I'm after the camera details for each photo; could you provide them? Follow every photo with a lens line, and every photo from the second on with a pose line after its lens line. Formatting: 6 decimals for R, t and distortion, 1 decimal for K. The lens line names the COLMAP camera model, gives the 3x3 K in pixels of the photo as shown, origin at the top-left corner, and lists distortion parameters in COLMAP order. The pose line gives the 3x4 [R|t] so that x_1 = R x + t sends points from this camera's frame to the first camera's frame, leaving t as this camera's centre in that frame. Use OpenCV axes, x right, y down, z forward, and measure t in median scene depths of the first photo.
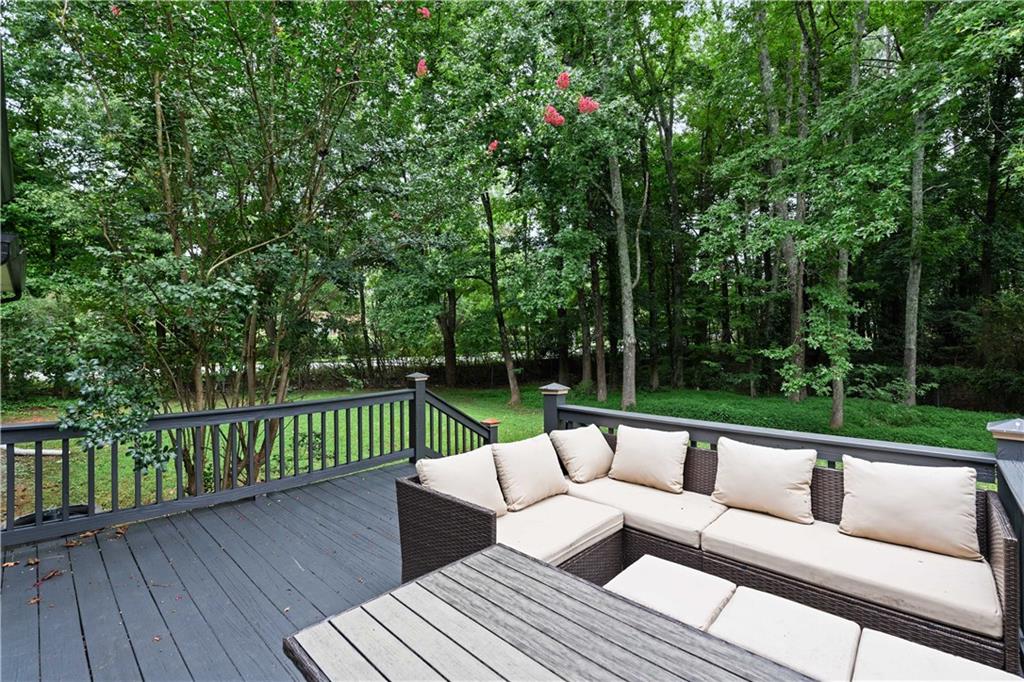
lens RADIAL K [[451.6, 0, 512.0], [0, 451.6, 342.0], [0, 0, 1]] dist [-0.001624, 0.000305]
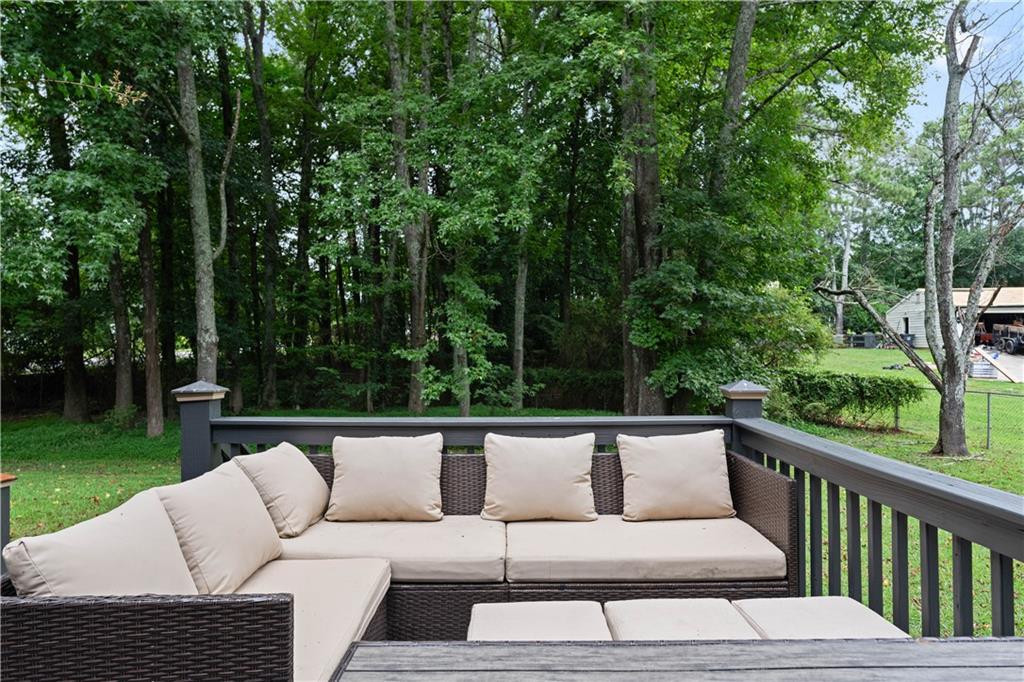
lens RADIAL K [[619.1, 0, 517.3], [0, 619.1, 343.6], [0, 0, 1]] dist [0.006674, -0.005894]
pose [[0.720439, 0.005742, 0.693495, -0.092149], [0.001119, 0.999955, -0.009441, 0.029379], [-0.693517, 0.007578, 0.720400, 0.091805]]
